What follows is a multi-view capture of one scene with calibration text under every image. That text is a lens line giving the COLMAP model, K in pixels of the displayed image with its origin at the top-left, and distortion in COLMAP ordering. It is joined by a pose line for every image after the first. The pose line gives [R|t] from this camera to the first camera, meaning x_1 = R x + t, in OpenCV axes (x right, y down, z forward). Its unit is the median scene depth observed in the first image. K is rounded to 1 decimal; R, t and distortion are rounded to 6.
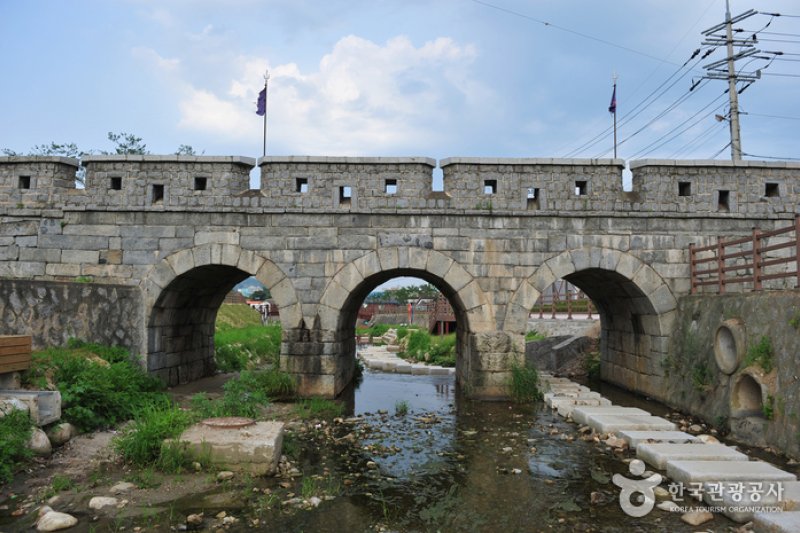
lens RADIAL K [[619.1, 0, 400.0], [0, 619.1, 266.5], [0, 0, 1]] dist [-0.006632, -0.036005]
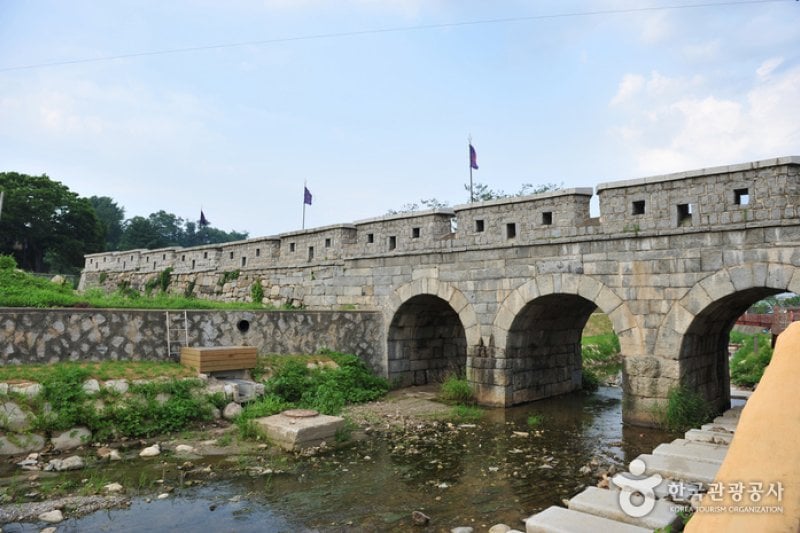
lens RADIAL K [[554.4, 0, 400.0], [0, 554.4, 266.5], [0, 0, 1]] dist [-0.041120, -0.002461]
pose [[0.747905, -0.057964, -0.661270, 0.439381], [0.047129, 0.998303, -0.034204, -0.023764], [0.662130, -0.005583, 0.749368, 0.091102]]
